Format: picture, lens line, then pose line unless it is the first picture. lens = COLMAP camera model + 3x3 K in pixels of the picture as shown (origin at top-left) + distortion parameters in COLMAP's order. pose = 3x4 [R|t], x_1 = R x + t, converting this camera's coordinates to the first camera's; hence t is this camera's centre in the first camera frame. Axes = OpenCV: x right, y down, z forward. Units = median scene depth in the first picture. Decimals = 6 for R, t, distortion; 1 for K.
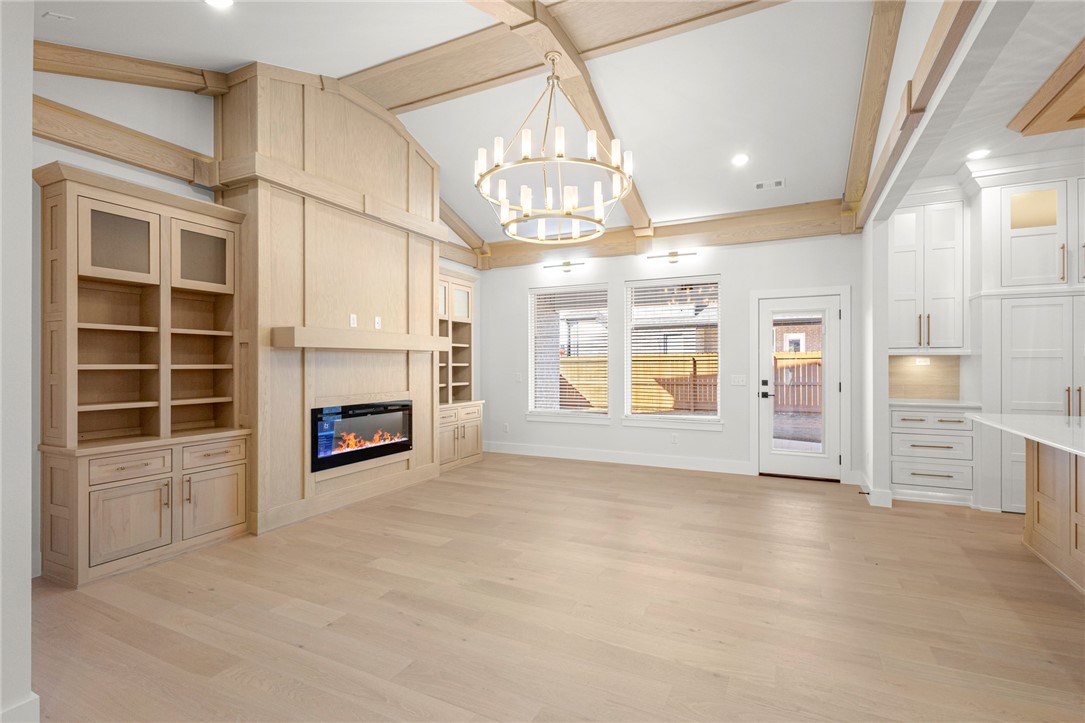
lens RADIAL K [[505.0, 0, 535.7], [0, 505.0, 360.6], [0, 0, 1]] dist [0.002581, 0.000353]
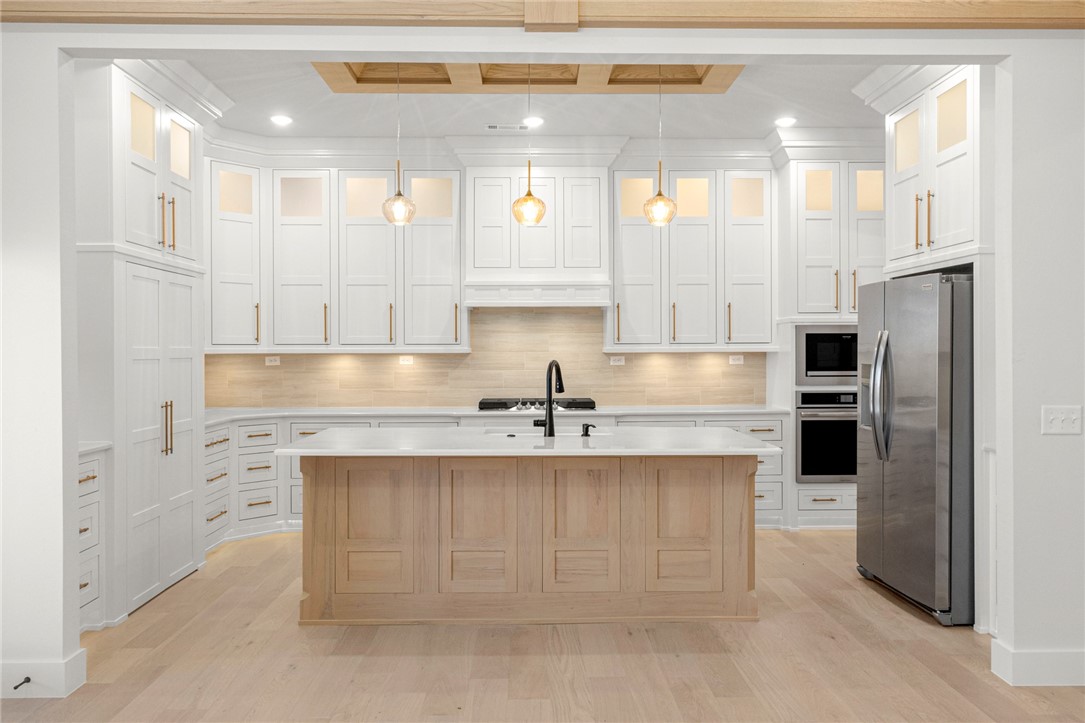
lens RADIAL K [[816.4, 0, 546.1], [0, 816.4, 357.3], [0, 0, 1]] dist [0.002956, 0.001624]
pose [[-0.474916, -0.002871, 0.880026, -0.169544], [-0.001851, 0.999996, 0.002263, -0.011666], [-0.880029, -0.000554, -0.474920, 1.044948]]
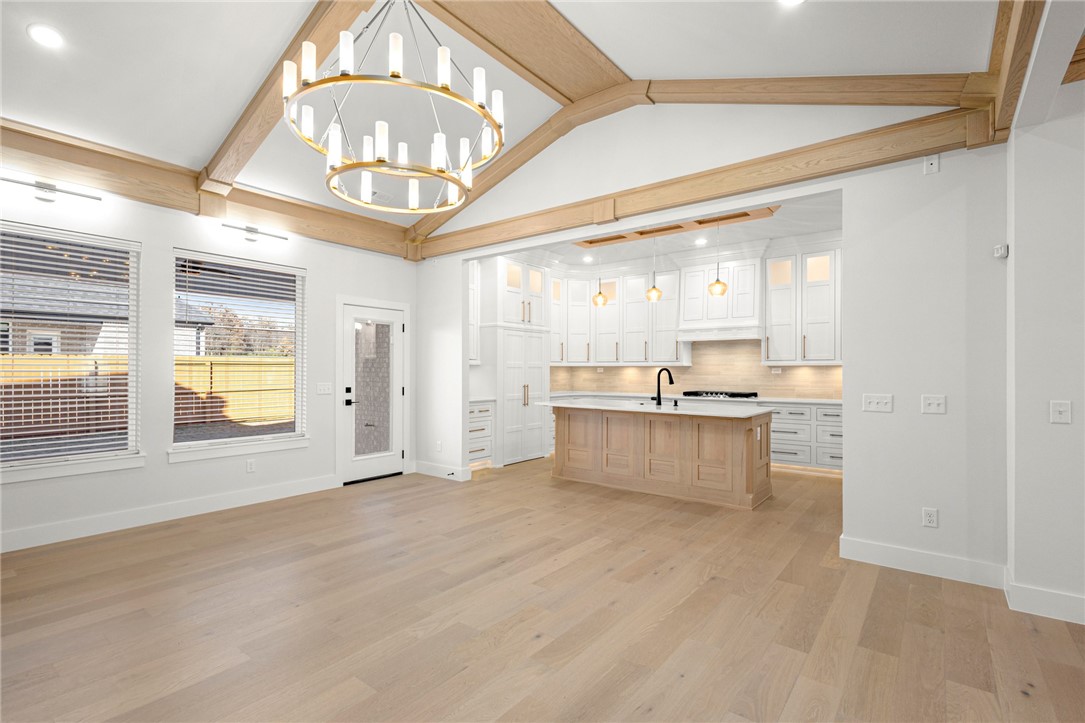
lens RADIAL K [[508.9, 0, 542.2], [0, 508.9, 369.1], [0, 0, 1]] dist [0.002232, 0.000363]
pose [[0.189957, 0.003373, 0.981787, -0.607527], [-0.008525, 0.999962, -0.001786, 0.002324], [-0.981755, -0.008031, 0.189978, 0.599572]]
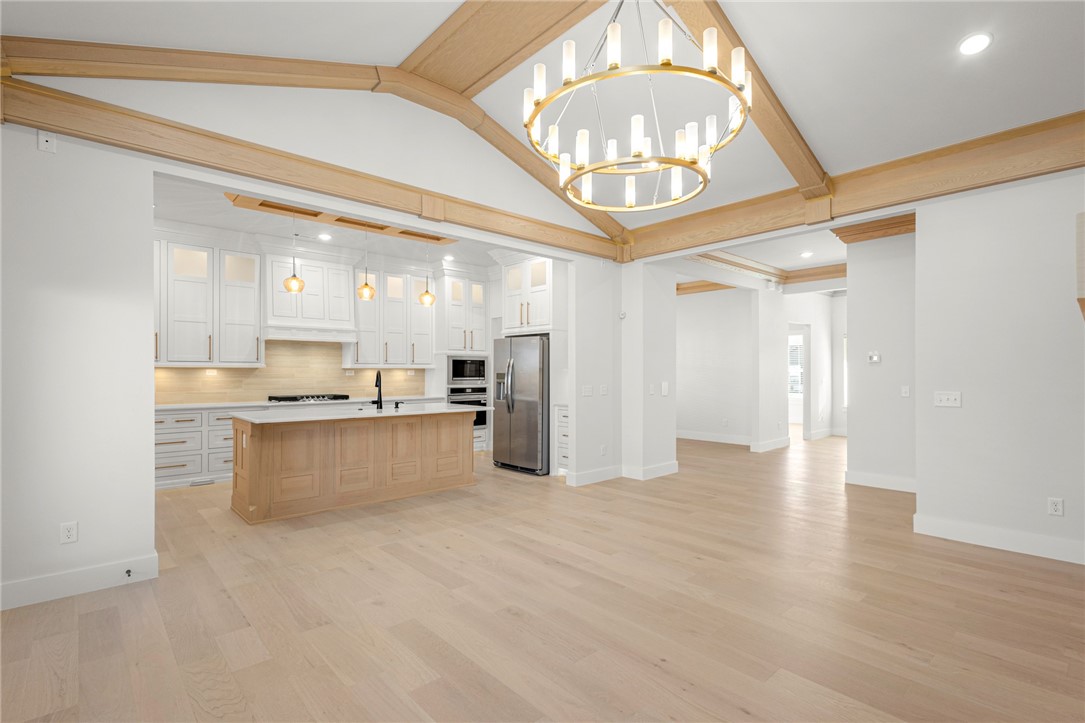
lens RADIAL K [[508.9, 0, 542.2], [0, 508.9, 369.1], [0, 0, 1]] dist [0.002232, 0.000363]
pose [[-0.934557, 0.004807, 0.355782, -0.092425], [0.000150, 0.999914, -0.013116, 0.008494], [-0.355814, -0.012204, -0.934477, 1.588006]]
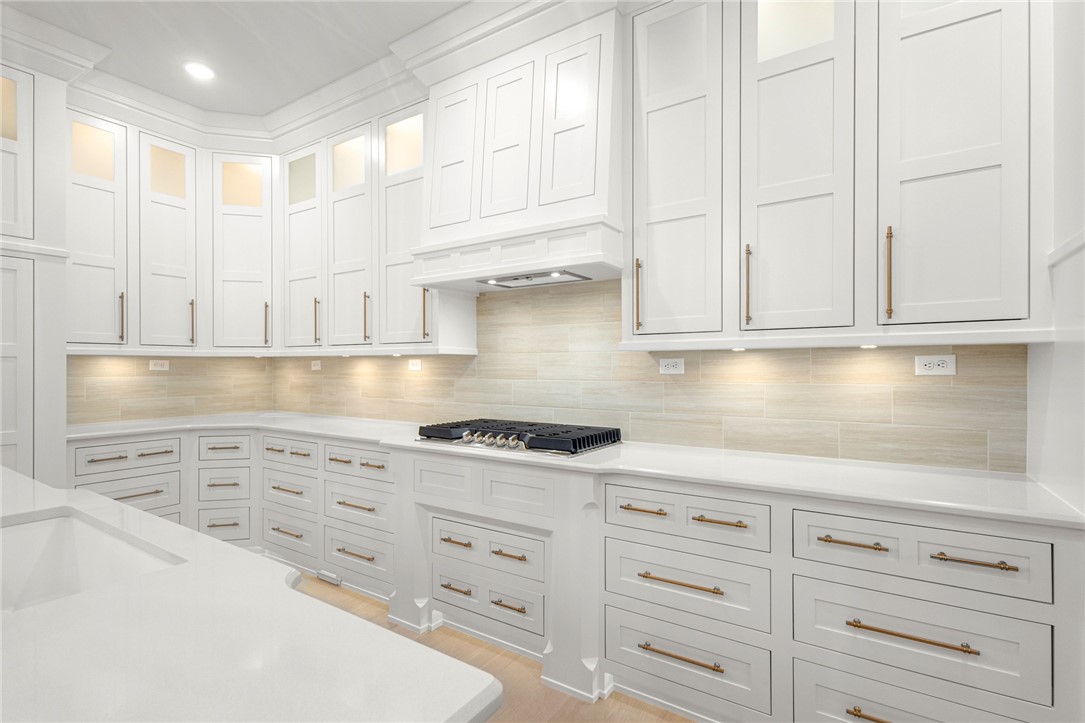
lens RADIAL K [[515.4, 0, 537.6], [0, 515.4, 367.3], [0, 0, 1]] dist [0.001467, 0.000140]
pose [[0.114233, -0.000671, 0.993454, 0.575975], [-0.006309, 0.999979, 0.001401, -0.000473], [-0.993434, -0.006428, 0.114227, 0.248662]]
